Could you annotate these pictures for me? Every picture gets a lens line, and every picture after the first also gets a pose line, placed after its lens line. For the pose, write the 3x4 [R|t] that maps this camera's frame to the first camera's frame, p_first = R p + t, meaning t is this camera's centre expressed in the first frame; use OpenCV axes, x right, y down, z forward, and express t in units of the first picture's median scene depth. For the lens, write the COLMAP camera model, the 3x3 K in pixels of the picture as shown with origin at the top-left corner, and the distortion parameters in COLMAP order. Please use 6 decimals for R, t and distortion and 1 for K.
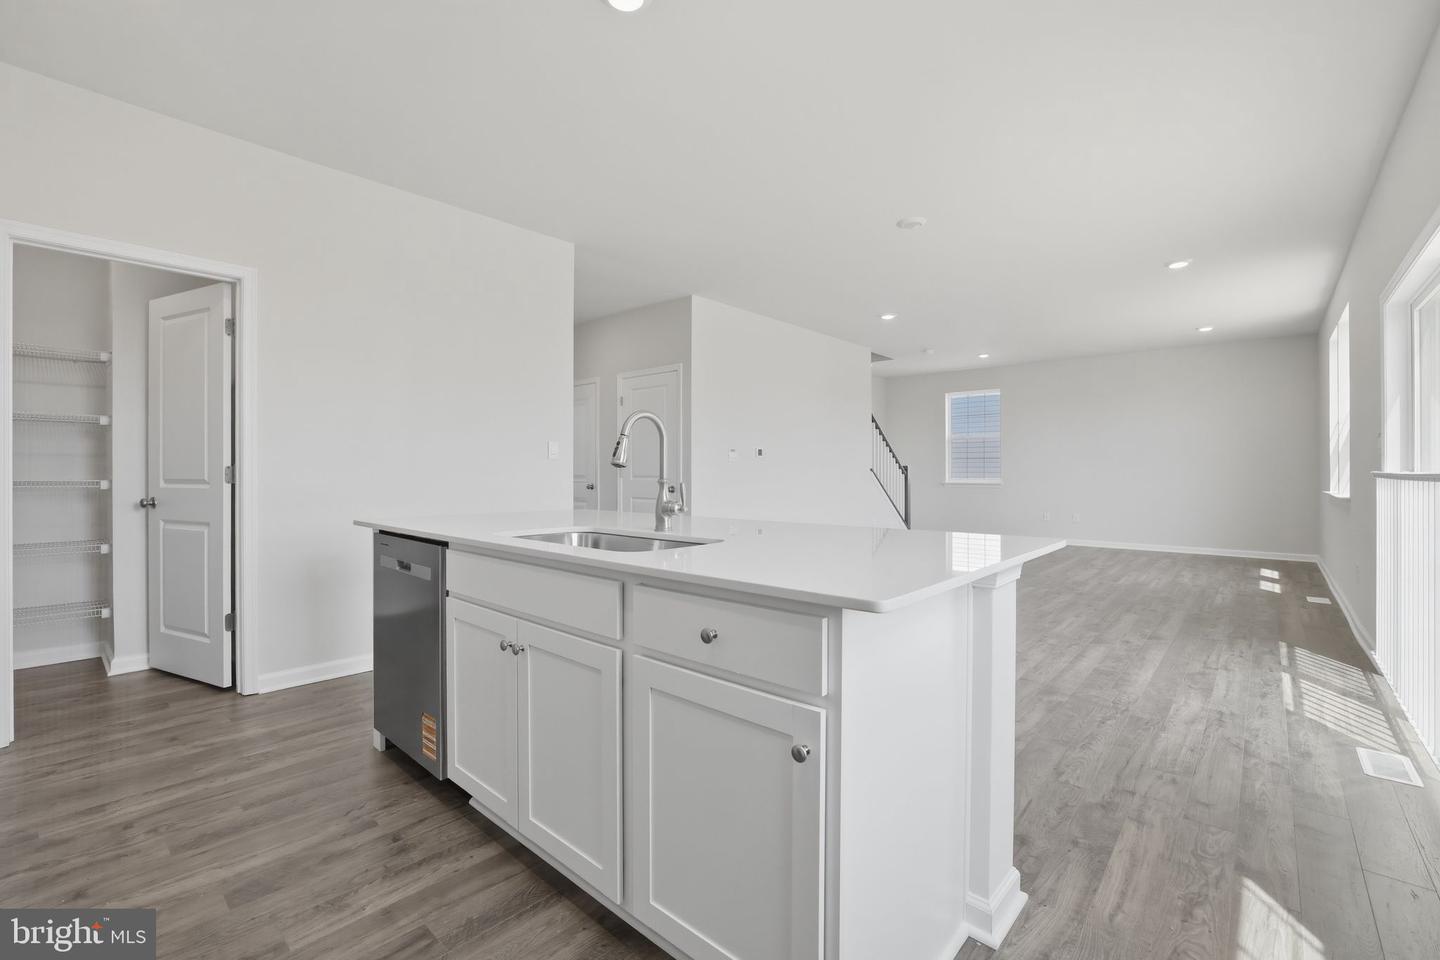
lens RADIAL K [[611.9, 0, 724.7], [0, 611.9, 479.7], [0, 0, 1]] dist [-0.023586, 0.006153]
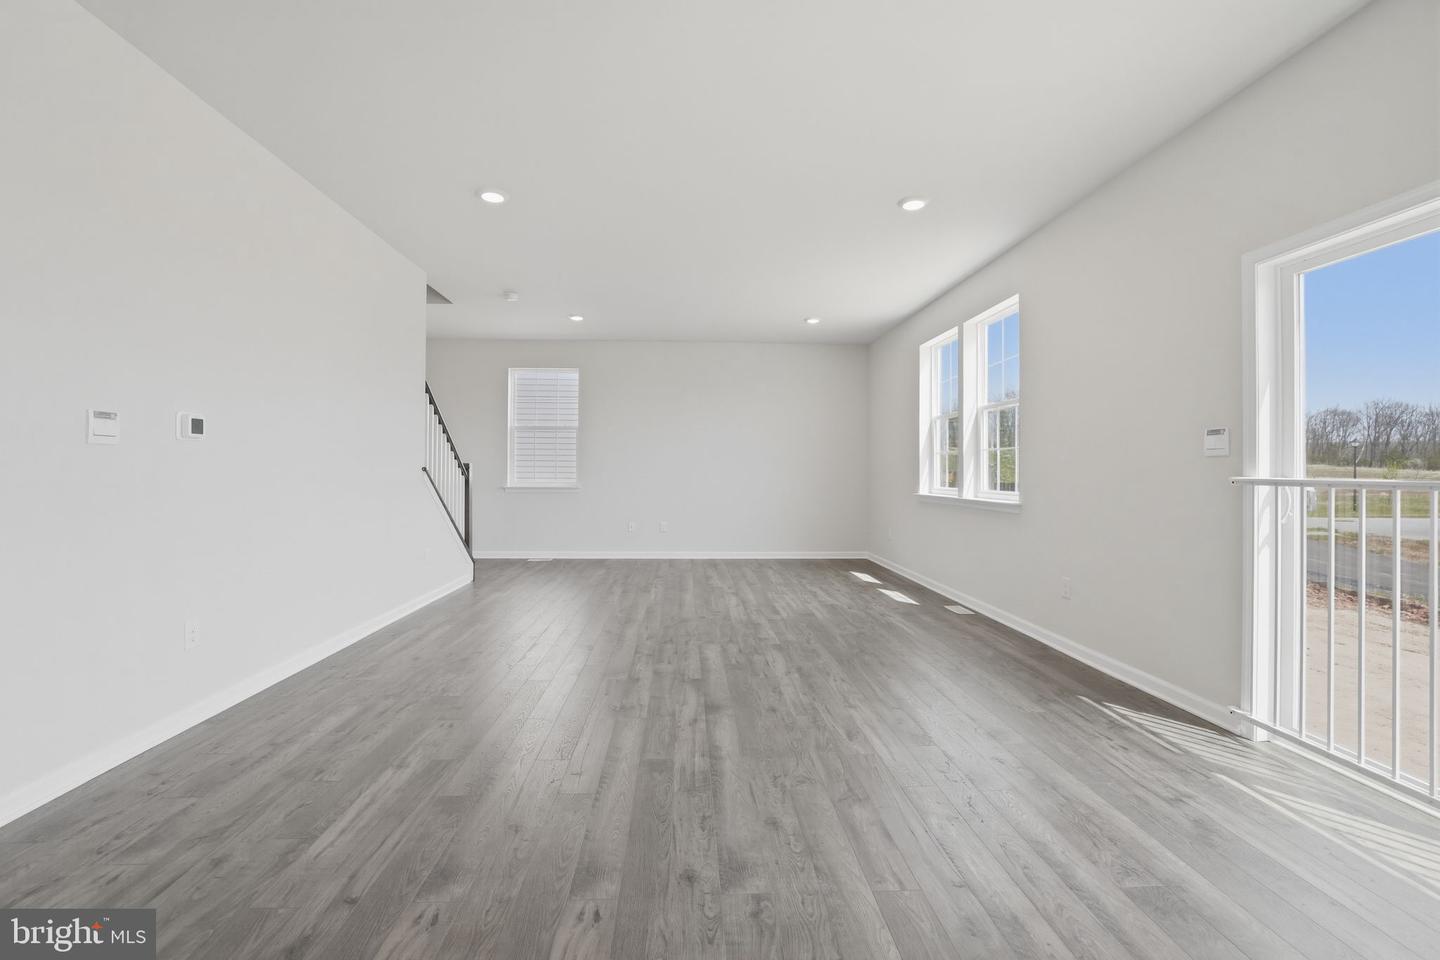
lens RADIAL K [[611.9, 0, 705.2], [0, 611.9, 469.2], [0, 0, 1]] dist [-0.023586, 0.006153]
pose [[0.719975, 0.006761, 0.693967, 0.016822], [0.004098, 0.999894, -0.013994, -0.006165], [-0.693987, 0.012919, 0.719871, 0.358147]]
